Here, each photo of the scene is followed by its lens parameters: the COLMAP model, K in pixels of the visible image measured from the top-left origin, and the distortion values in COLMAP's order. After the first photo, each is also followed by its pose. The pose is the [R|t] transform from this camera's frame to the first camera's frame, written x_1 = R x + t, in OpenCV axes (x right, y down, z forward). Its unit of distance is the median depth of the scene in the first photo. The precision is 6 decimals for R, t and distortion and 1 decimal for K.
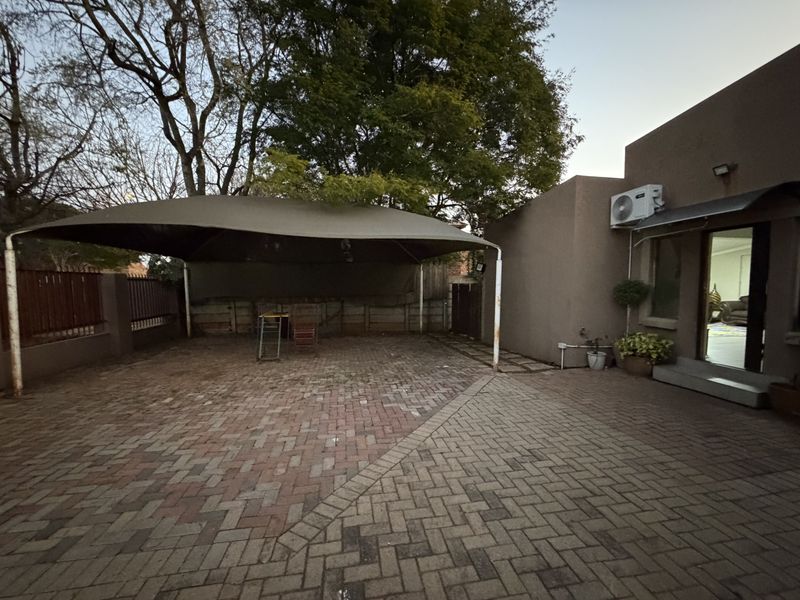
lens RADIAL K [[318.2, 0, 399.3], [0, 318.2, 301.6], [0, 0, 1]] dist [-0.001158, 0.000061]
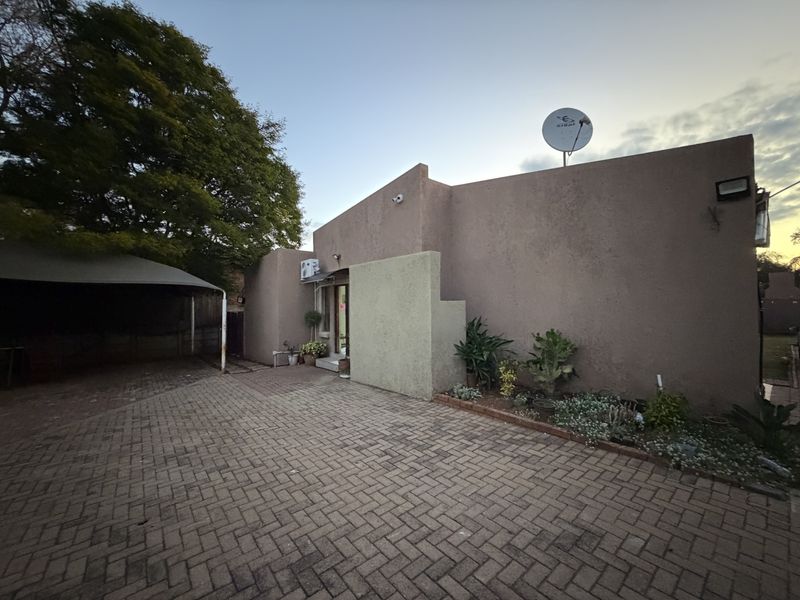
lens RADIAL K [[318.2, 0, 399.0], [0, 318.2, 302.3], [0, 0, 1]] dist [-0.001158, 0.000061]
pose [[0.870337, -0.001653, 0.492454, 0.285745], [0.038088, 0.997225, -0.063968, 0.014354], [-0.490982, 0.074430, 0.867985, -0.712100]]
